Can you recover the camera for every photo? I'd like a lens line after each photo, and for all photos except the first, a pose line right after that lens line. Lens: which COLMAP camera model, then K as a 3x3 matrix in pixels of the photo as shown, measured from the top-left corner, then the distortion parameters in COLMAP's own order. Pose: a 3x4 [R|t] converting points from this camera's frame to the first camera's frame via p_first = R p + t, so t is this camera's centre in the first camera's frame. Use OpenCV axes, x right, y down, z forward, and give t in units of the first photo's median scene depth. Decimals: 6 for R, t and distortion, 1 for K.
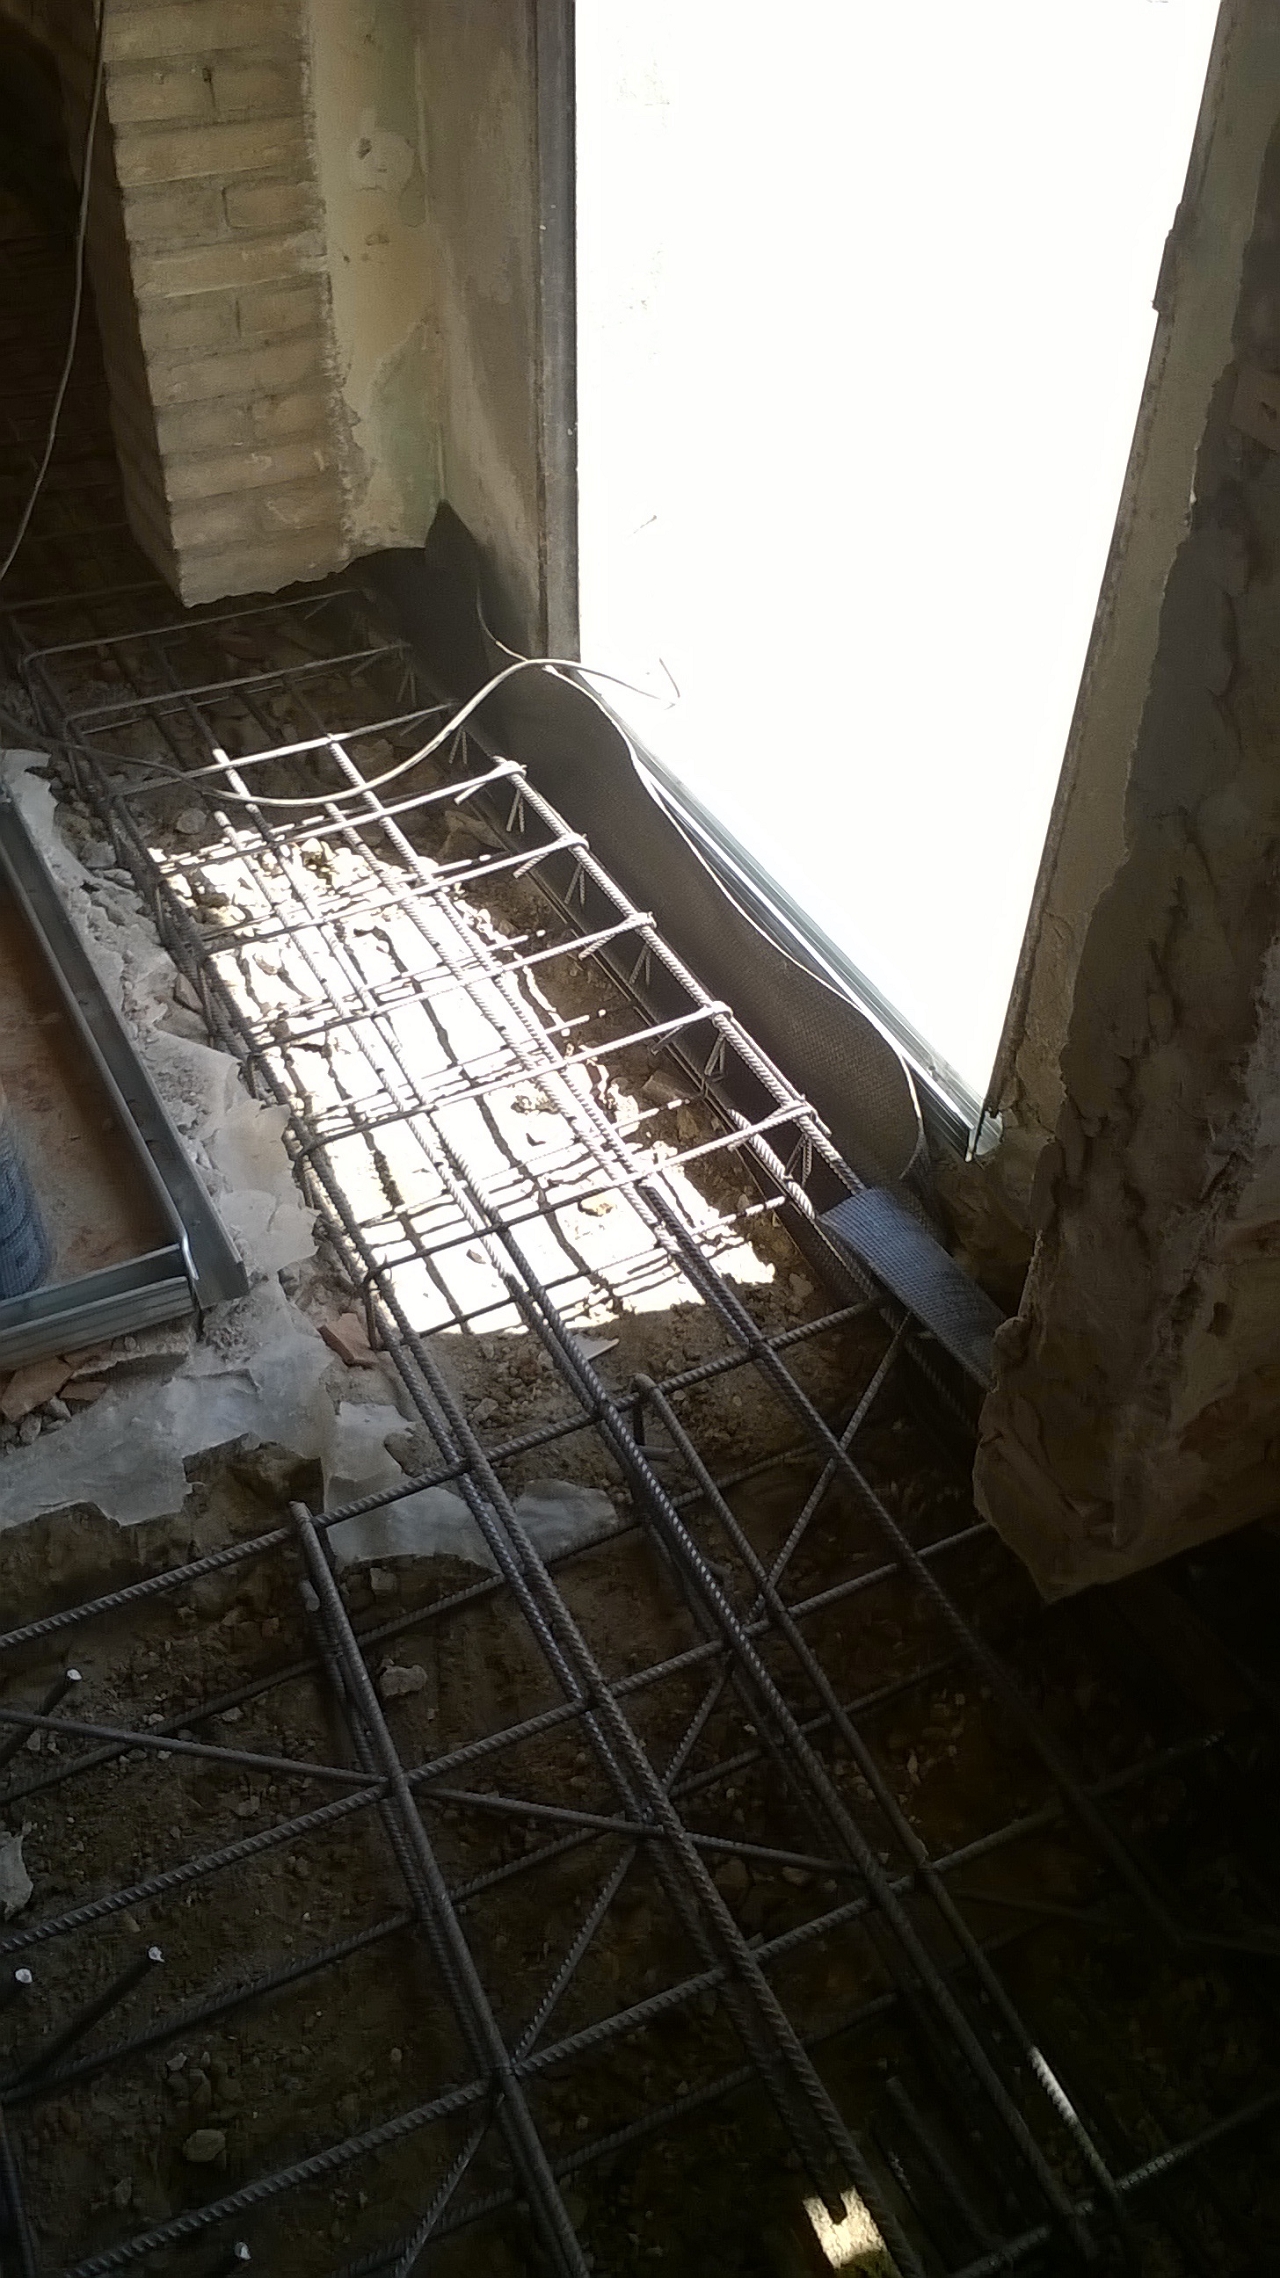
lens RADIAL K [[1734.1, 0, 640.0], [0, 1734.1, 1139.0], [0, 0, 1]] dist [0.020078, -0.080015]
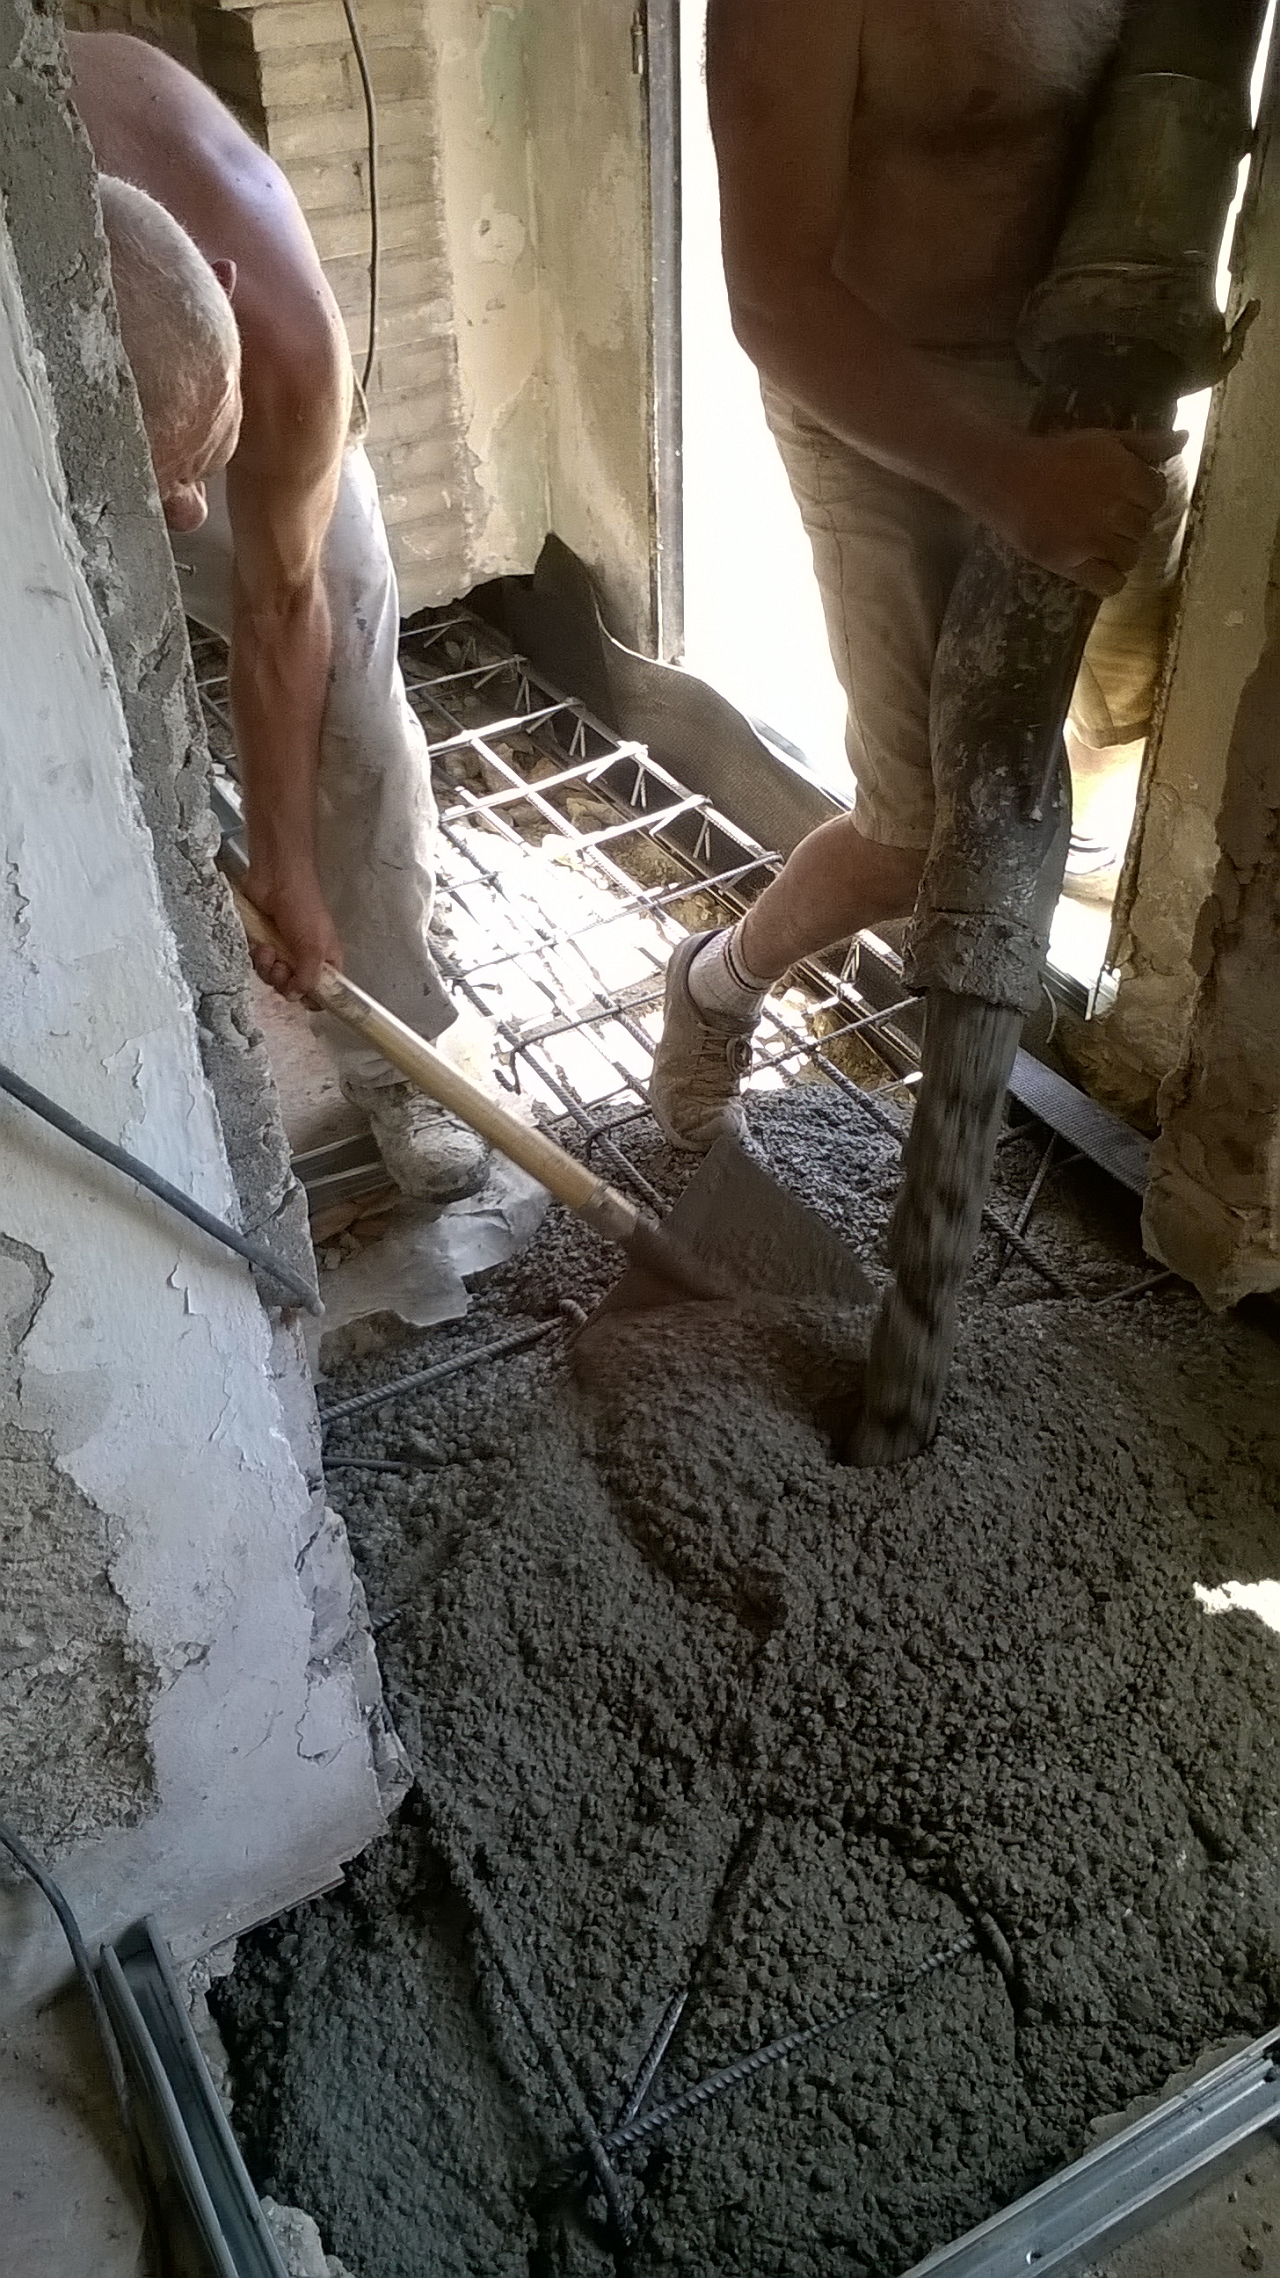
lens RADIAL K [[1720.2, 0, 640.0], [0, 1720.2, 1139.0], [0, 0, 1]] dist [0.001121, -0.067797]
pose [[0.998435, -0.055793, 0.003853, -0.094444], [0.055921, 0.996950, -0.054433, 0.108555], [-0.000804, 0.054563, 0.998510, -0.118277]]
